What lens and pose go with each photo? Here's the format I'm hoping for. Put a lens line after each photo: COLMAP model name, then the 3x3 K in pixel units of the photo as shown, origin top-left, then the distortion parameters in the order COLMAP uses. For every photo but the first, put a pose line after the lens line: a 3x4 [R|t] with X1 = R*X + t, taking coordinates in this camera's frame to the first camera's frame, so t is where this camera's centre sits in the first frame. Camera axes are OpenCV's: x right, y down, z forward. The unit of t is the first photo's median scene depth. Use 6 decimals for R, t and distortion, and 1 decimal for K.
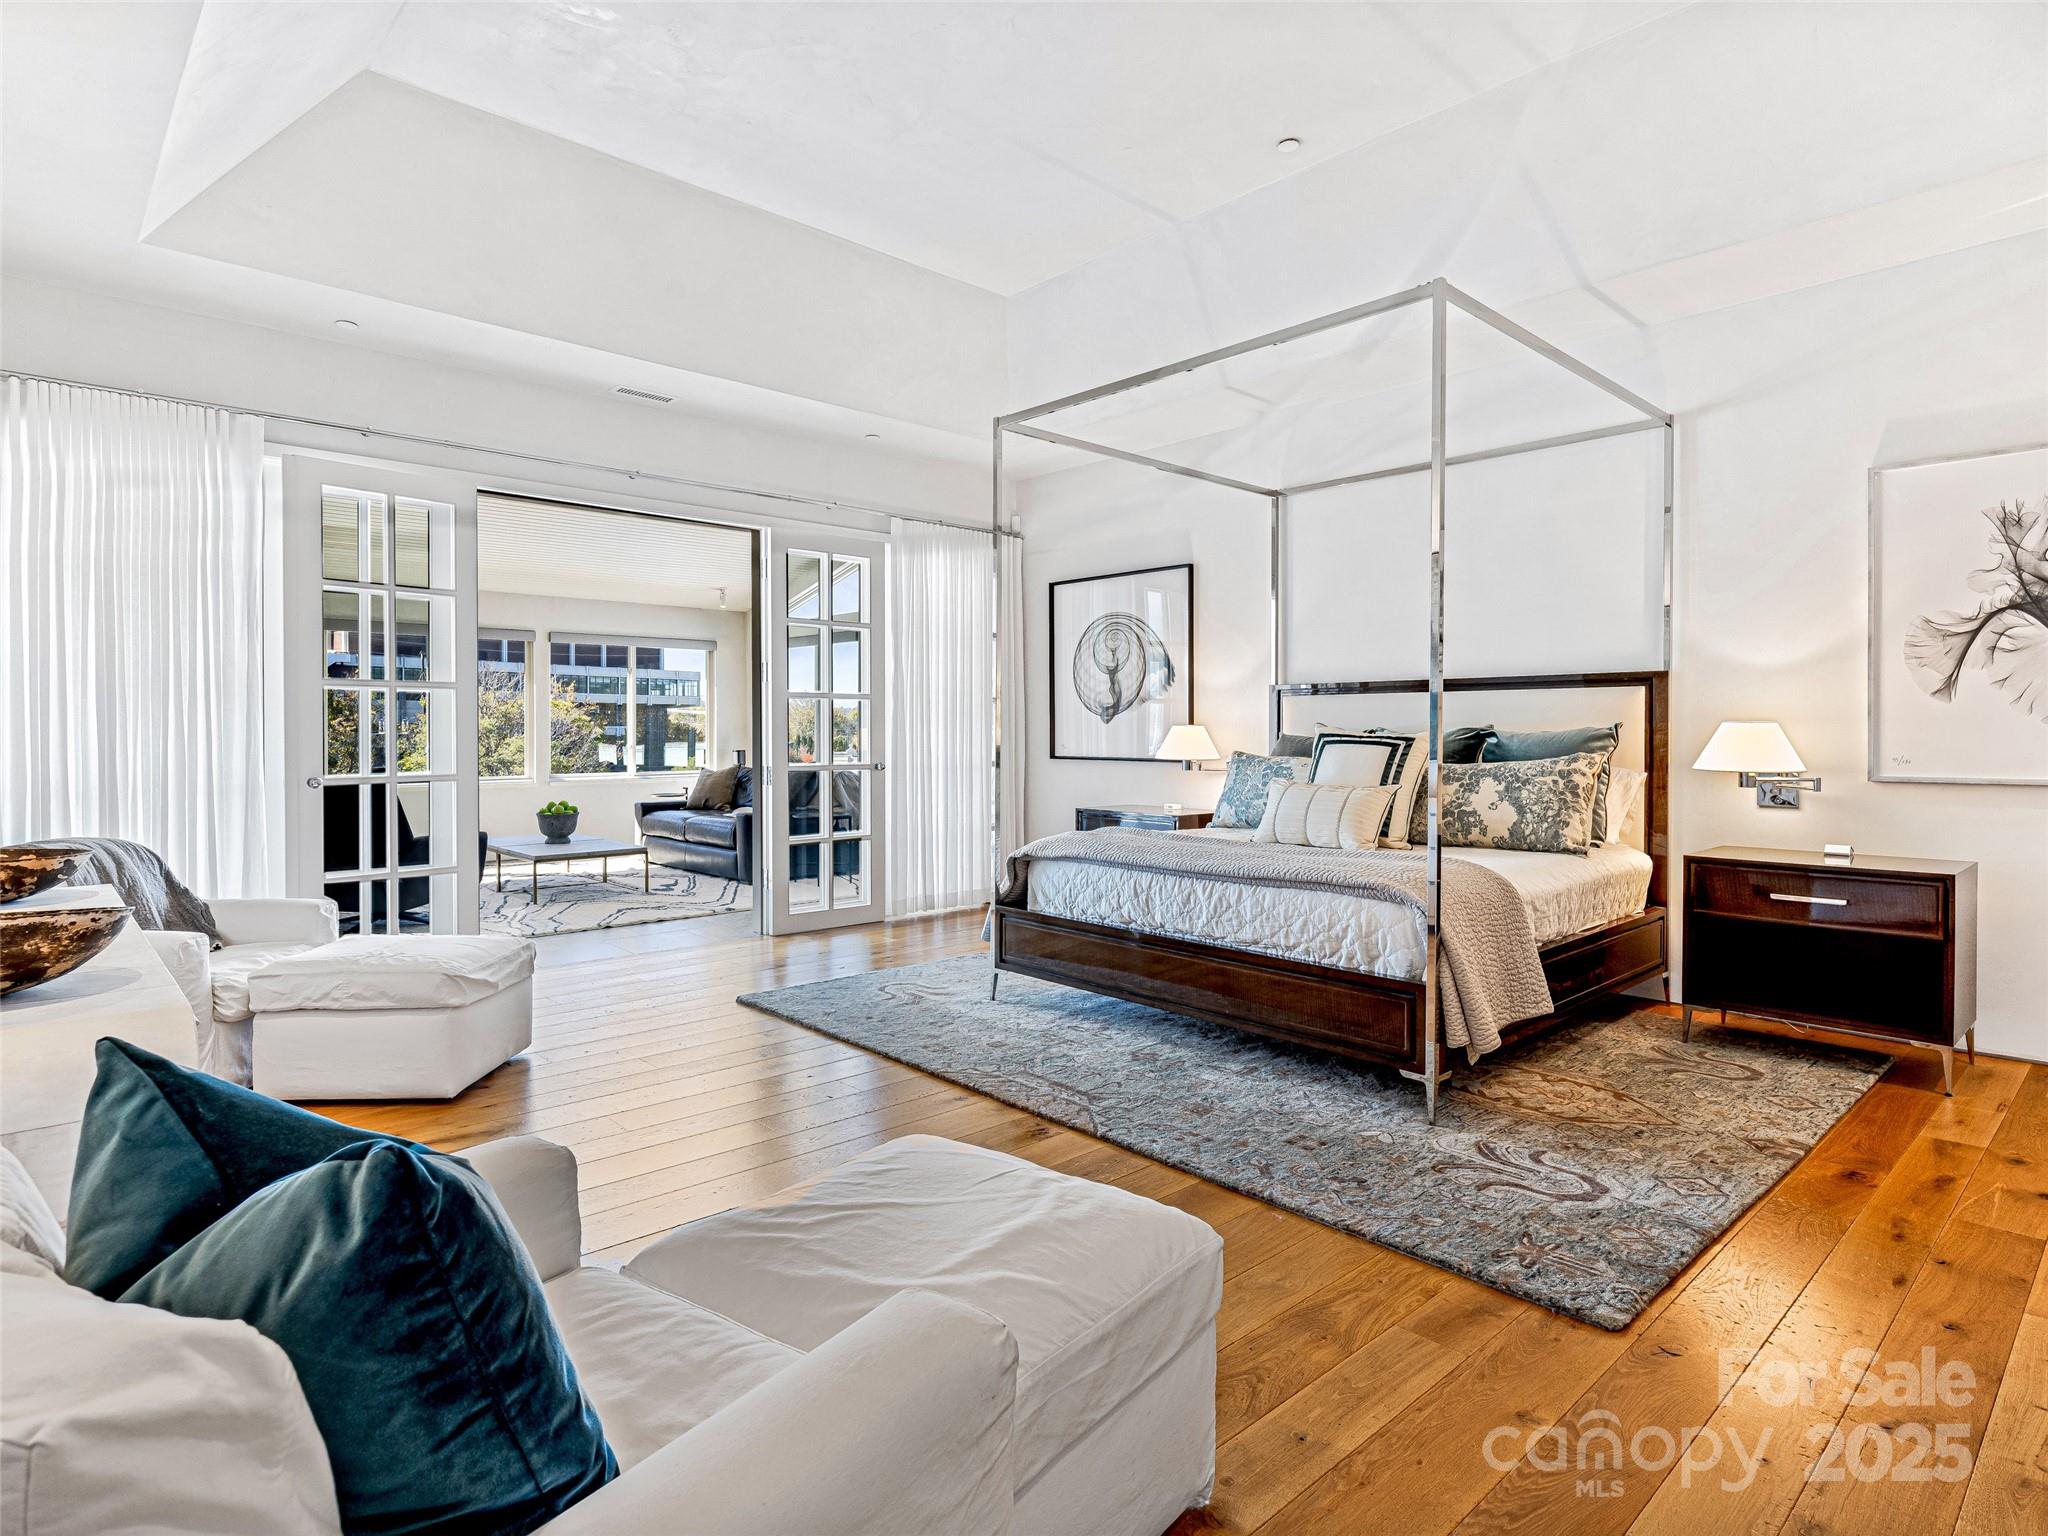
lens RADIAL K [[1159.4, 0, 1016.2], [0, 1159.4, 763.3], [0, 0, 1]] dist [-0.001175, -0.005282]
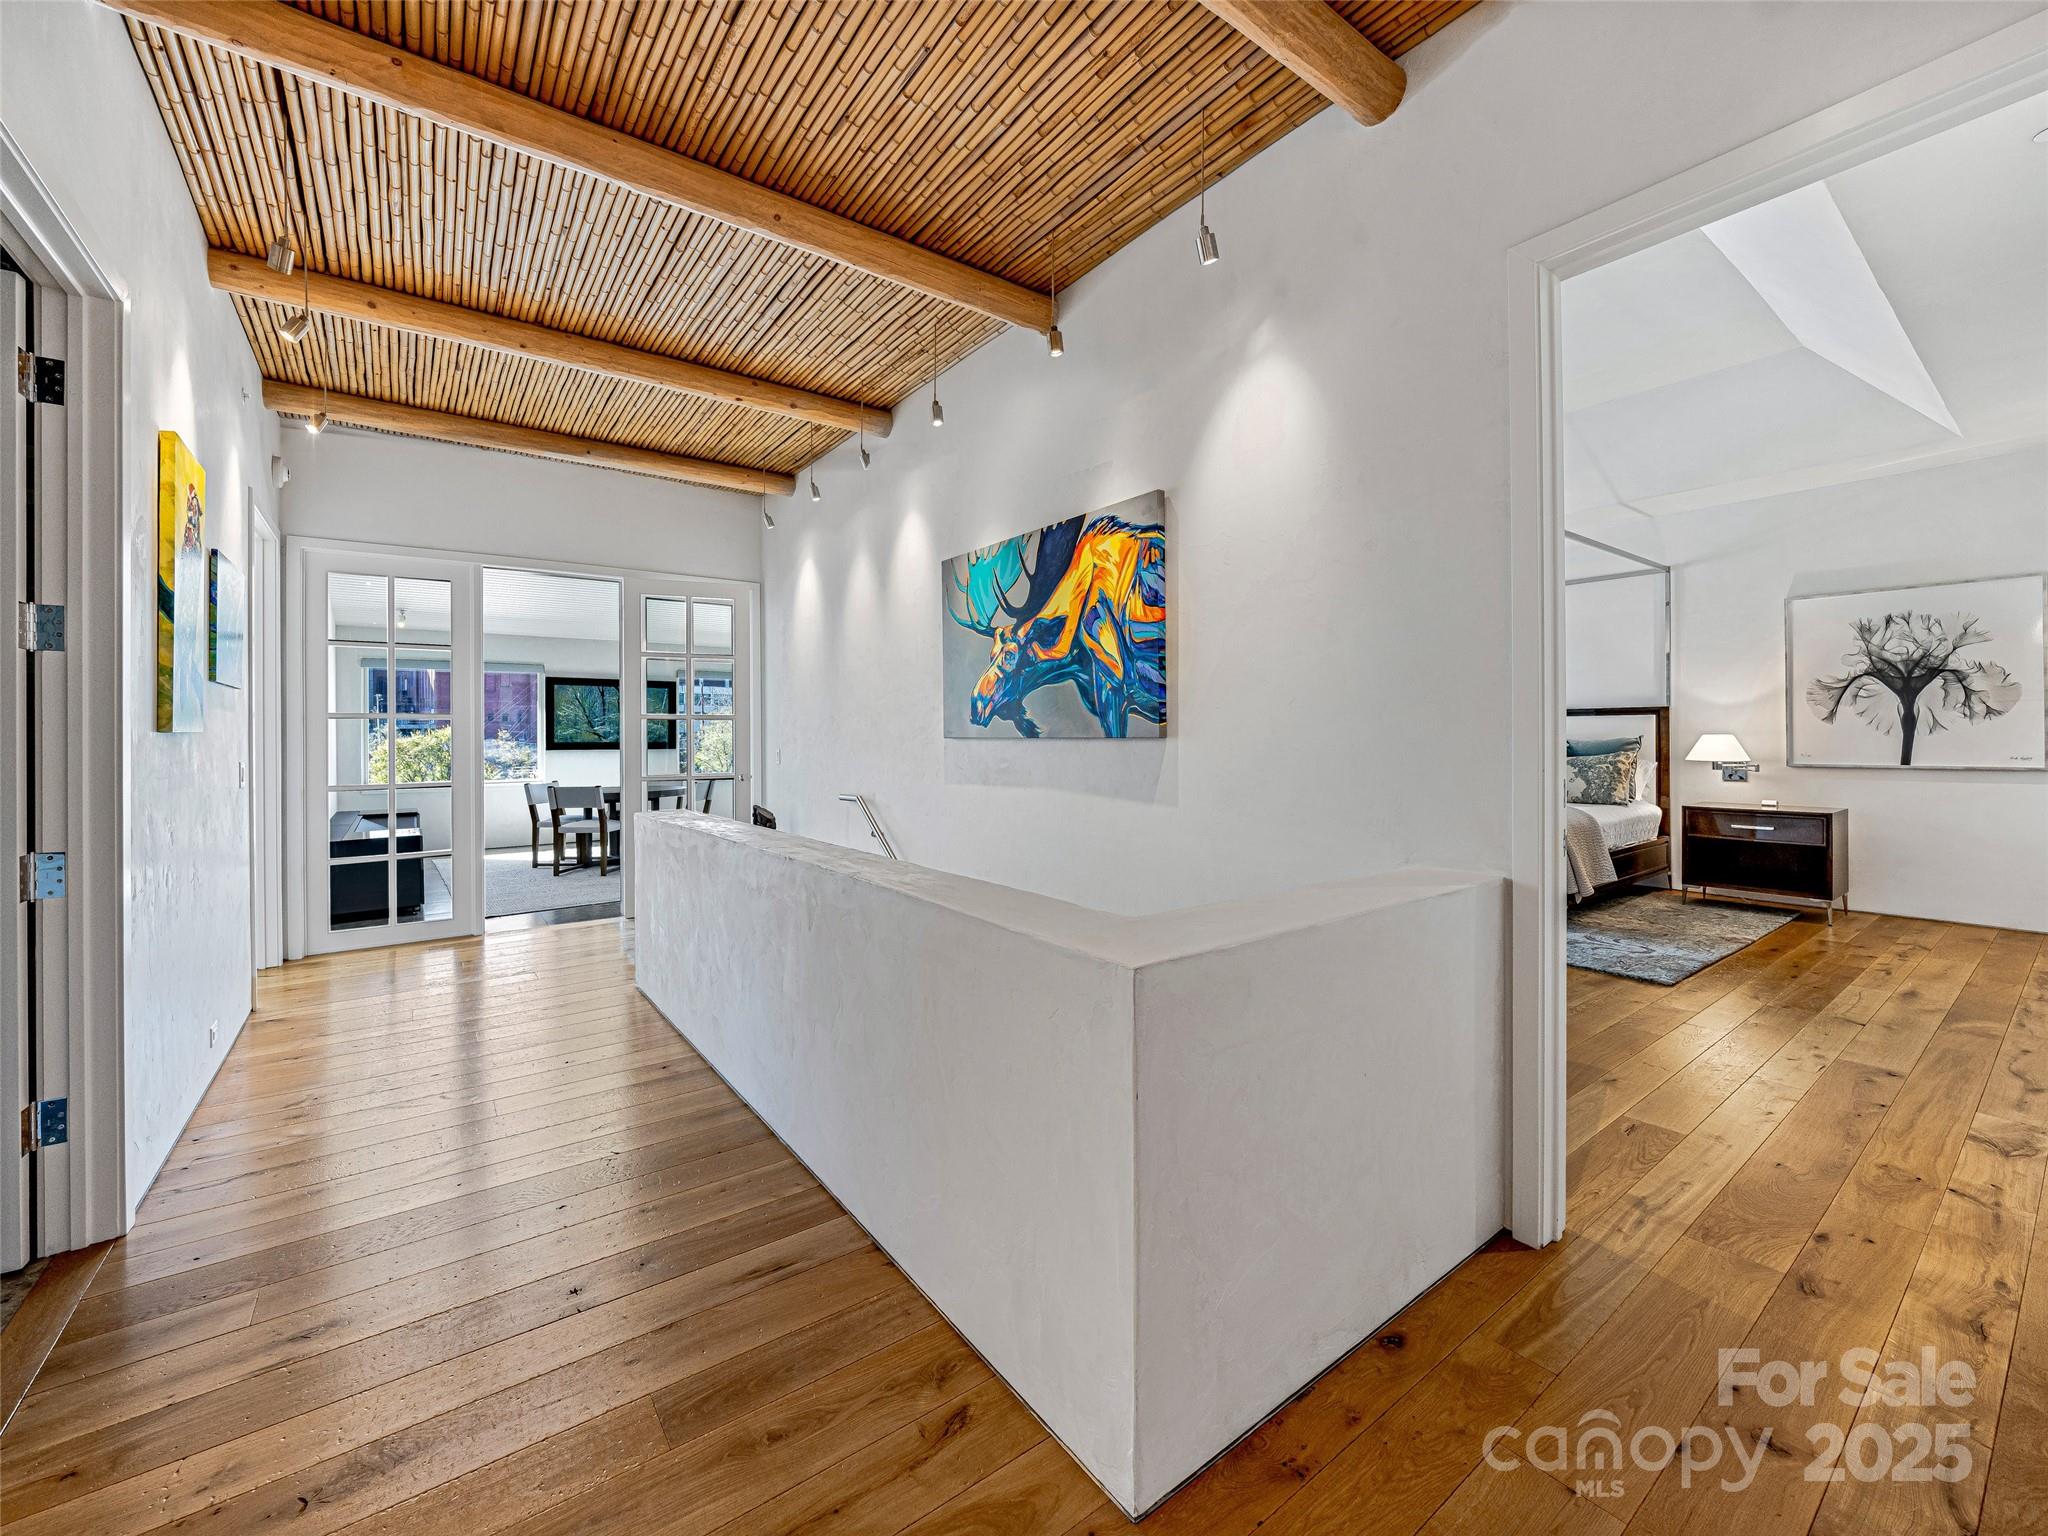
lens RADIAL K [[853.3, 0, 1032.7], [0, 853.3, 743.9], [0, 0, 1]] dist [-0.007016, -0.000593]
pose [[0.992514, -0.008980, -0.121802, -0.308856], [0.007330, 0.999875, -0.013993, -0.010391], [0.121912, 0.012996, 0.992456, -0.513484]]
